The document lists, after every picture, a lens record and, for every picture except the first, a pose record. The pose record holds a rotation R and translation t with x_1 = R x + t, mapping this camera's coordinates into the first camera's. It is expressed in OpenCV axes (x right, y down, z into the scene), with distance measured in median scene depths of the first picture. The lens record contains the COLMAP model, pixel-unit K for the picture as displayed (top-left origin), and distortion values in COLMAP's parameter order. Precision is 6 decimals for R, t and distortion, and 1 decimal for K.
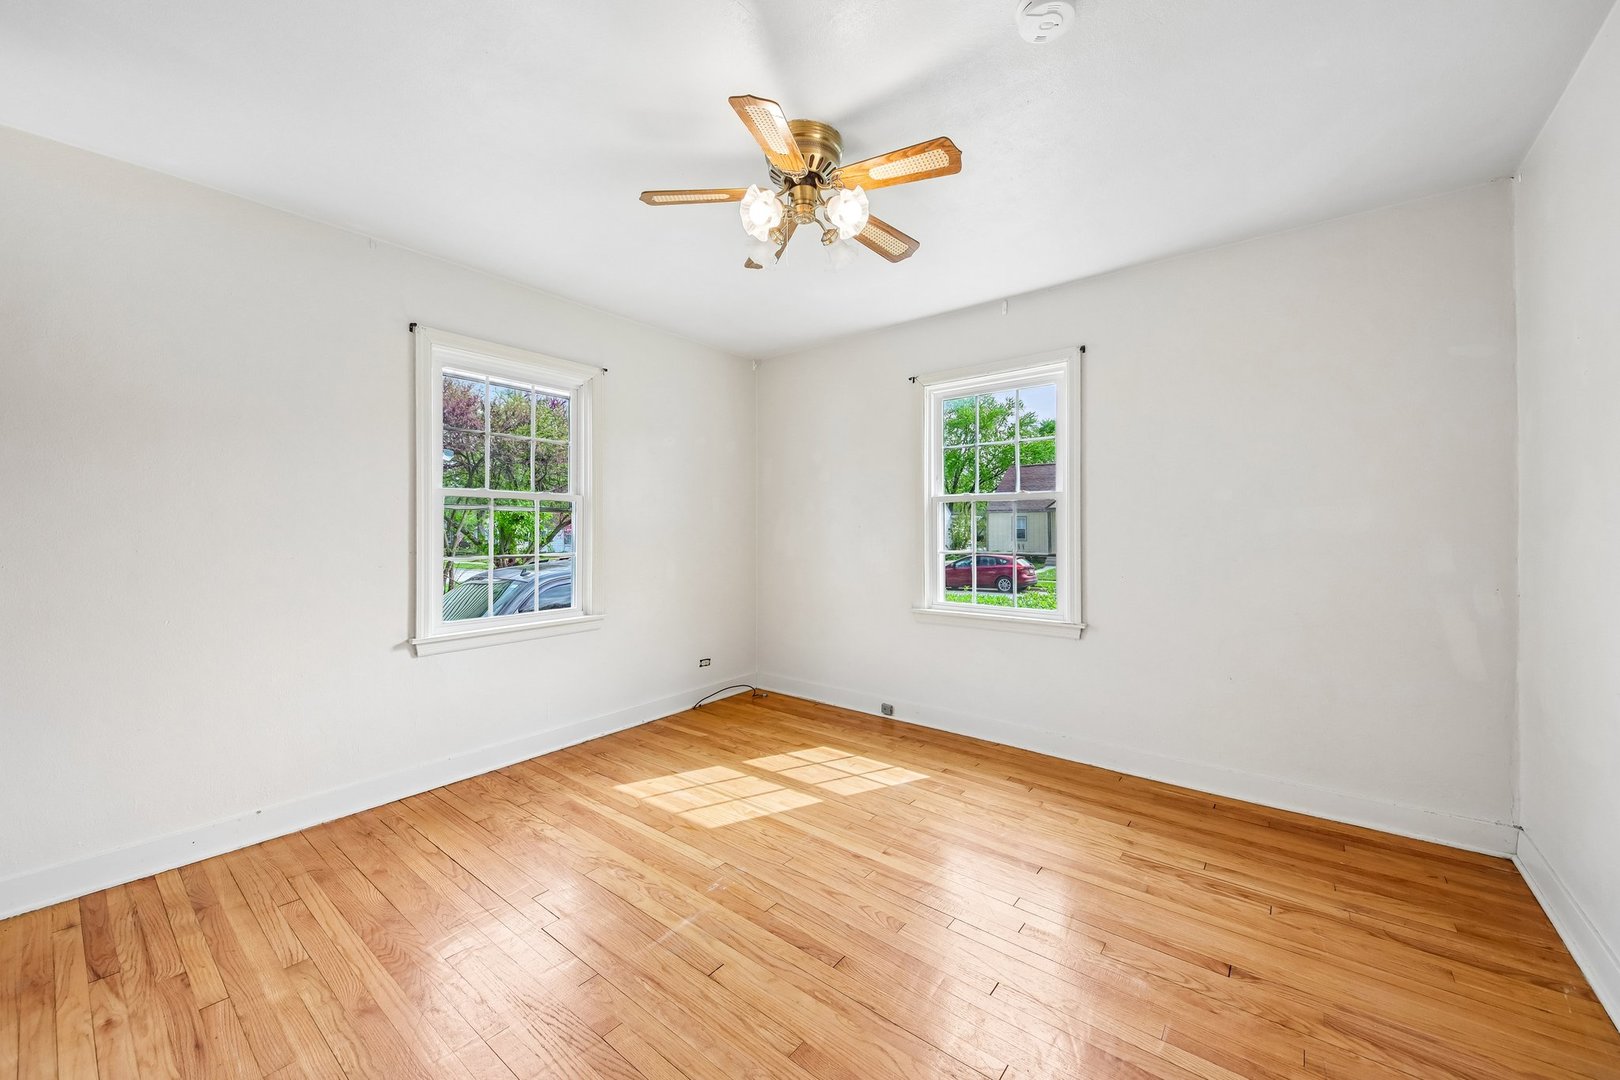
lens RADIAL K [[600.7, 0, 802.2], [0, 600.7, 542.7], [0, 0, 1]] dist [0.050853, -0.023193]
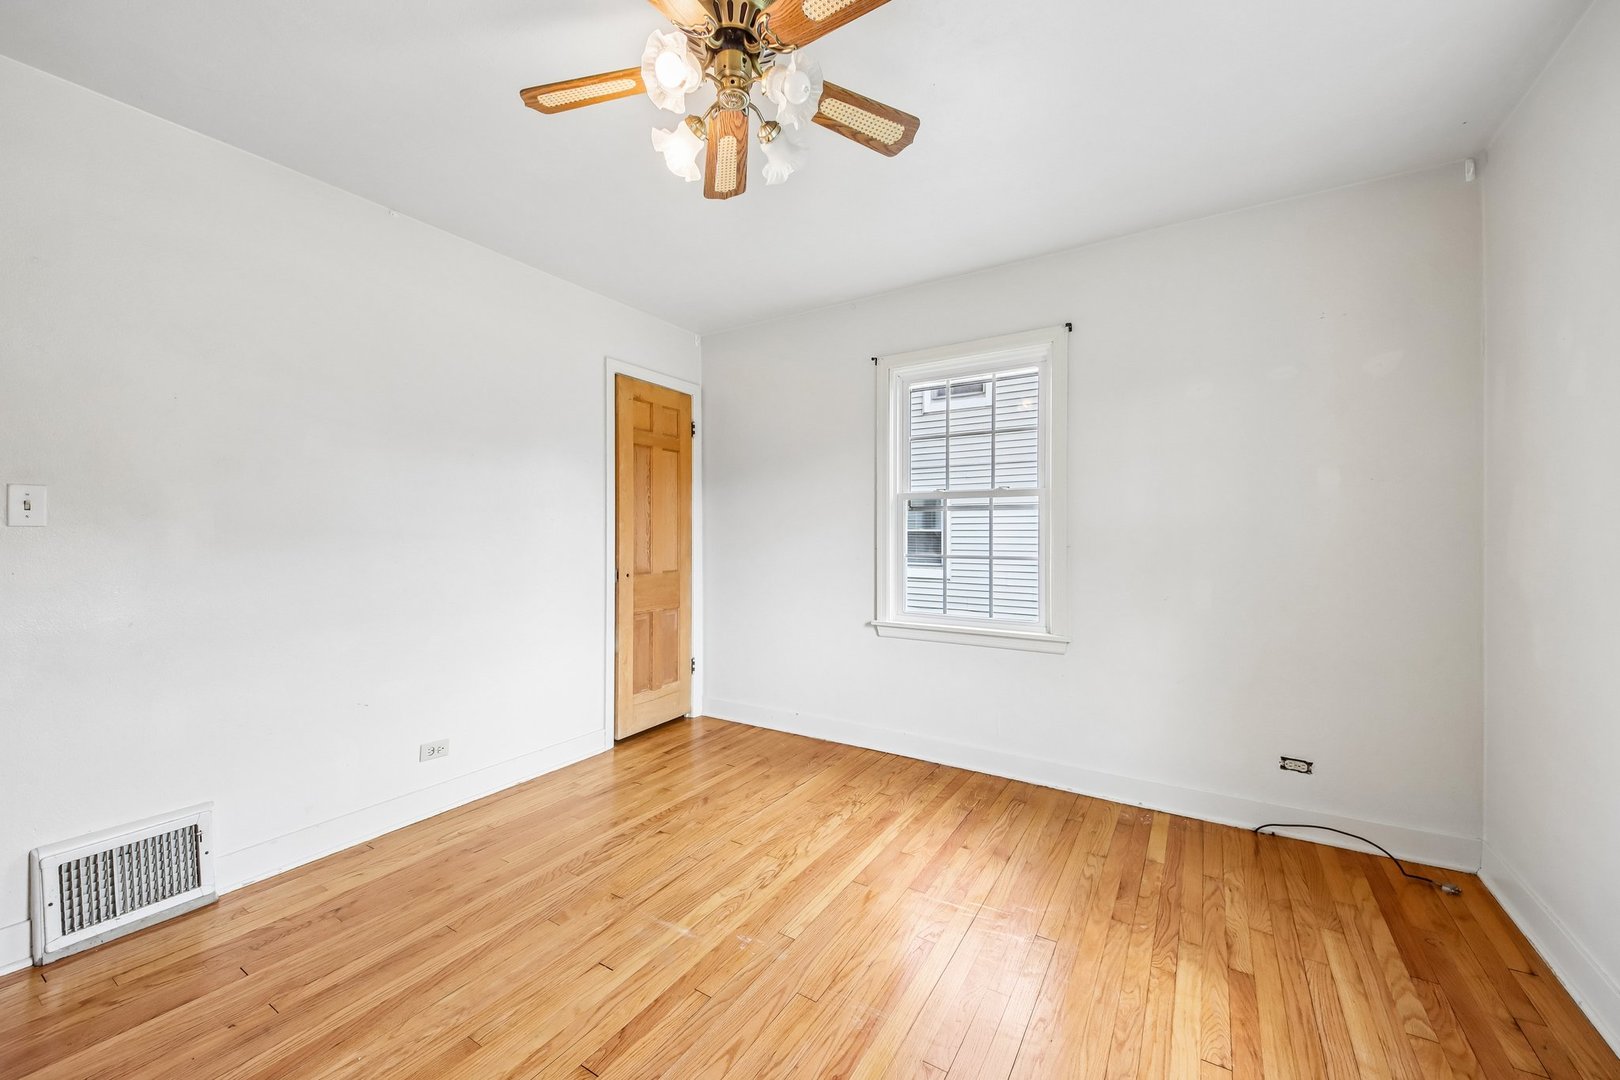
lens RADIAL K [[615.9, 0, 804.7], [0, 615.9, 533.1], [0, 0, 1]] dist [0.055532, -0.025654]
pose [[0.121976, 0.007301, -0.992506, 0.632720], [-0.018511, 0.999816, 0.005079, -0.019960], [0.992360, 0.017753, 0.122088, 0.809238]]
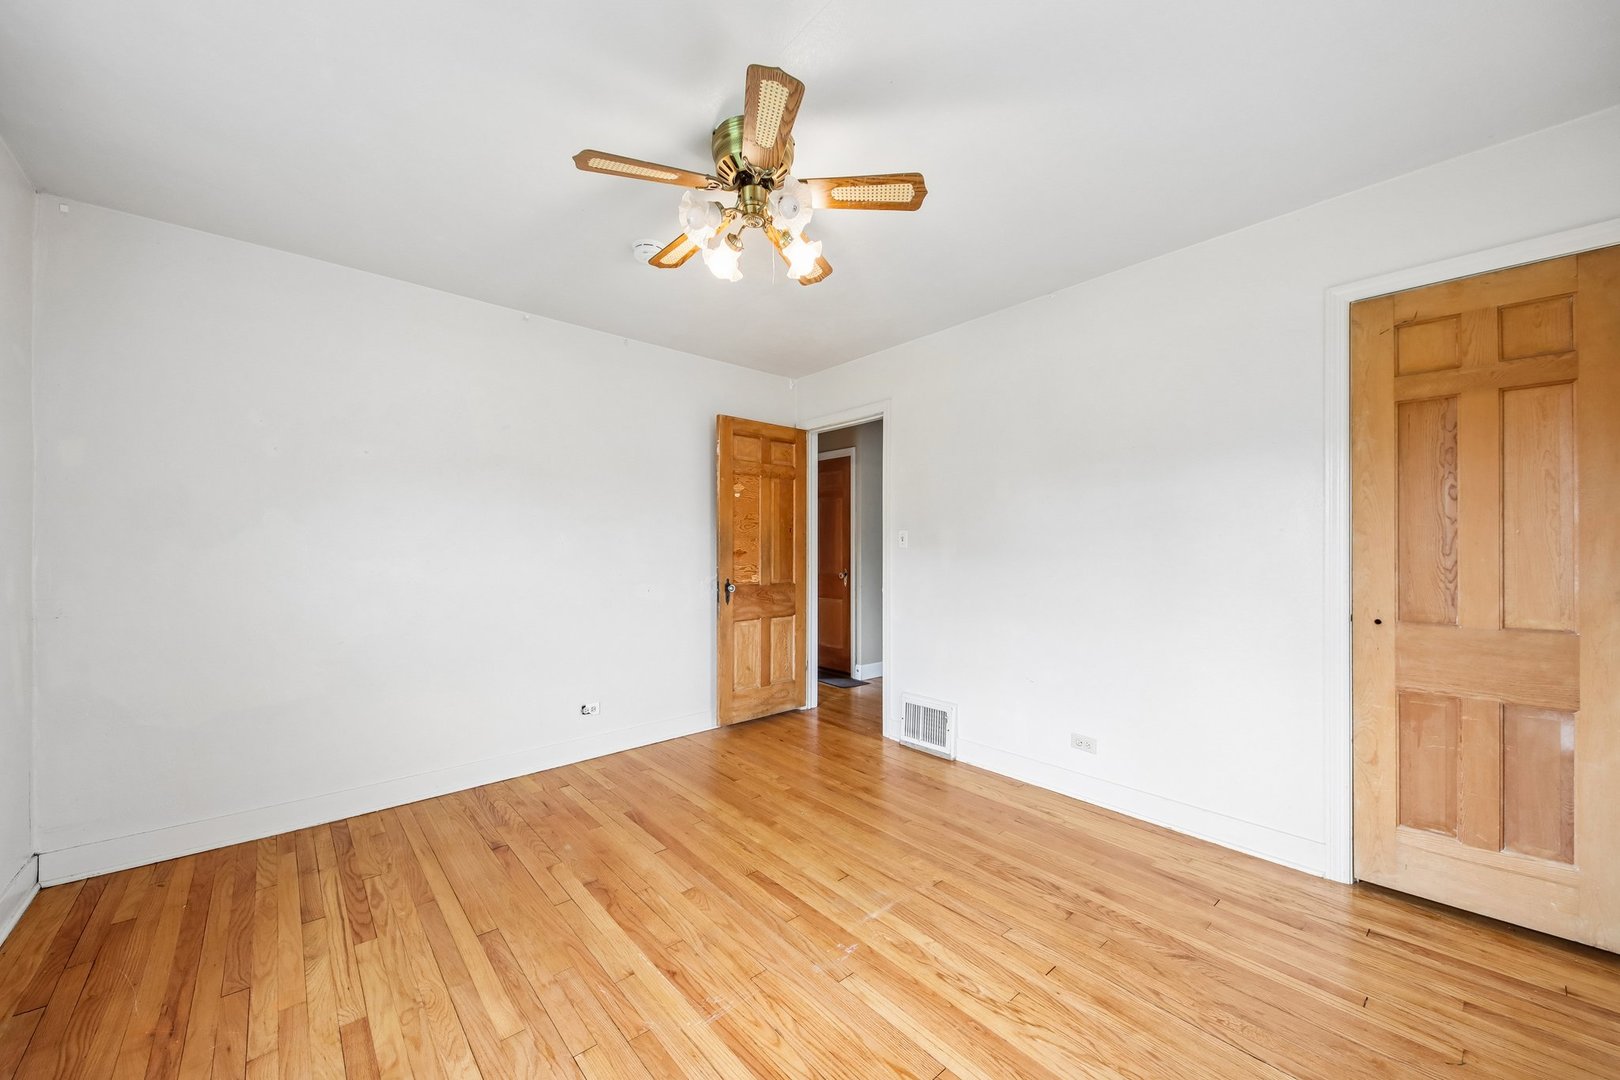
lens RADIAL K [[600.7, 0, 802.2], [0, 600.7, 542.7], [0, 0, 1]] dist [0.050853, -0.023193]
pose [[-0.985187, 0.006710, 0.171352, -0.195046], [0.008125, 0.999938, 0.007554, -0.032436], [-0.171291, 0.008834, -0.985181, 1.585920]]
